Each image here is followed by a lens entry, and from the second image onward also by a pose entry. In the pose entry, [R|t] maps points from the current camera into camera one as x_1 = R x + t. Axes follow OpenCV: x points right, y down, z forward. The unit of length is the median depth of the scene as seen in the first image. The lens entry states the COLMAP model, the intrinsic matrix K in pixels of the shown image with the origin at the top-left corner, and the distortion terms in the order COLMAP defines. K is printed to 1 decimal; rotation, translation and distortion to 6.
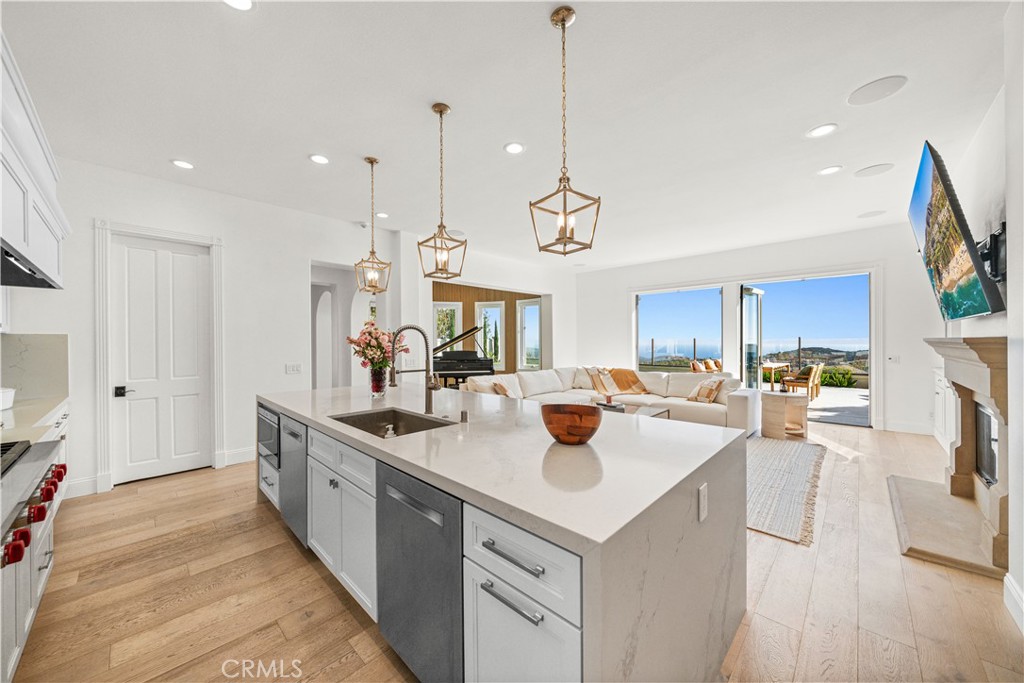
lens RADIAL K [[362.0, 0, 504.9], [0, 362.0, 342.5], [0, 0, 1]] dist [-0.009072, -0.000353]
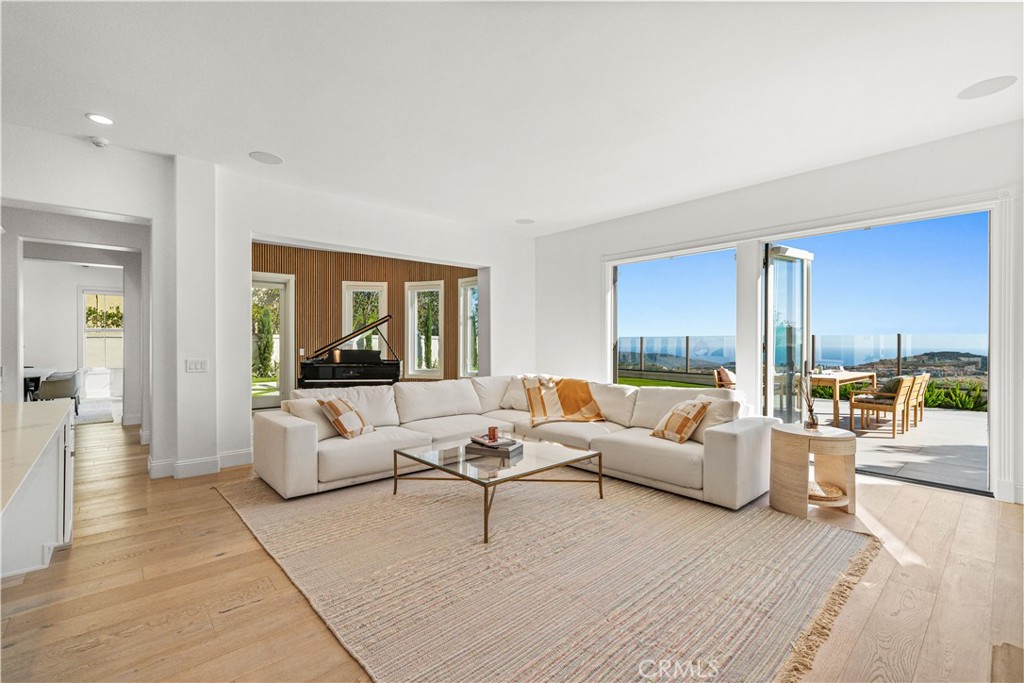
lens RADIAL K [[446.5, 0, 505.1], [0, 446.5, 340.2], [0, 0, 1]] dist [-0.005621, 0.001934]
pose [[0.997313, 0.003852, -0.073156, 0.256704], [-0.004274, 0.999975, -0.005604, 0.009176], [0.073132, 0.005901, 0.997305, 0.209588]]
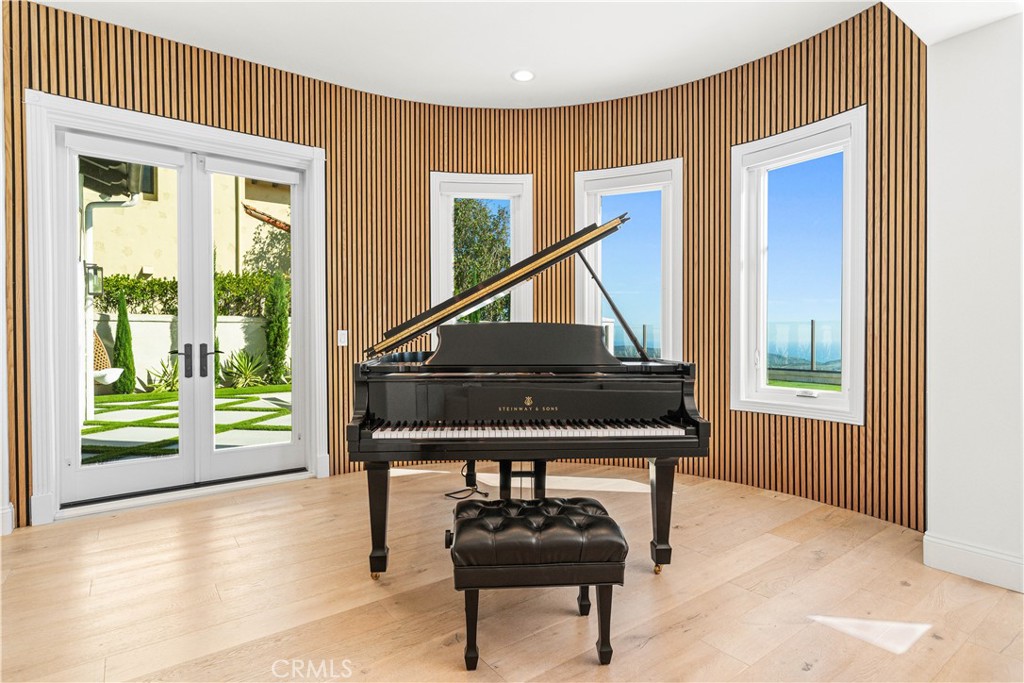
lens RADIAL K [[518.1, 0, 513.8], [0, 518.1, 342.5], [0, 0, 1]] dist [0.001114, 0.000017]
pose [[0.988163, 0.002222, -0.153394, -0.095636], [-0.000295, 0.999921, 0.012585, 0.034267], [0.153410, -0.012390, 0.988085, 0.818702]]
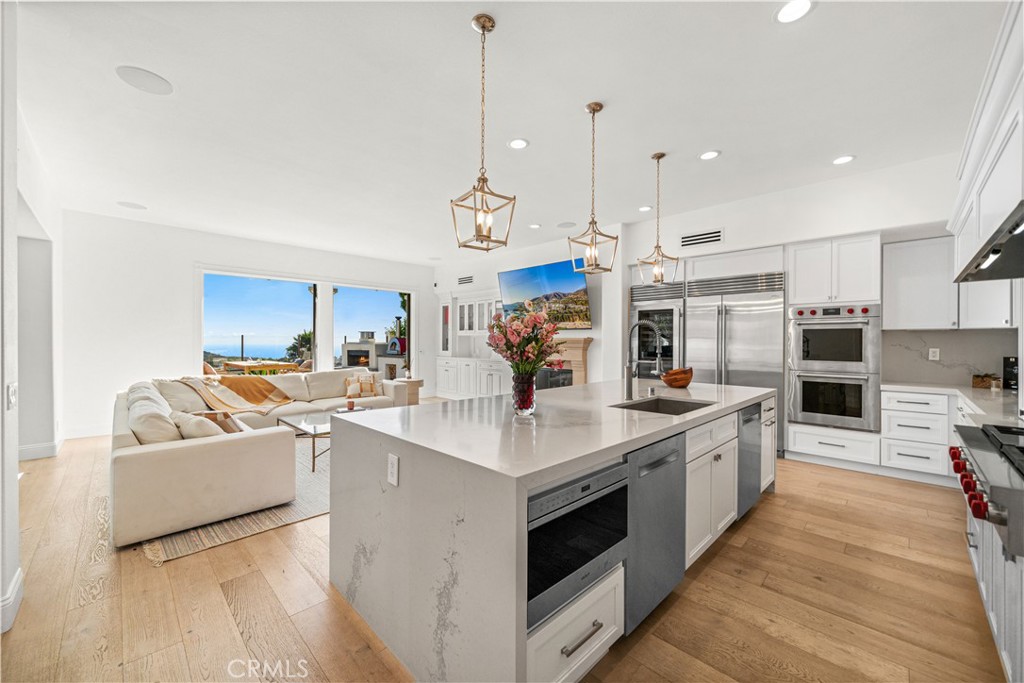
lens RADIAL K [[401.0, 0, 507.8], [0, 401.0, 339.4], [0, 0, 1]] dist [0.003270, 0.000664]
pose [[0.015749, 0.005487, 0.999861, -0.471696], [-0.001073, 0.999984, -0.005470, 0.003417], [-0.999875, -0.000986, 0.015755, 0.437585]]
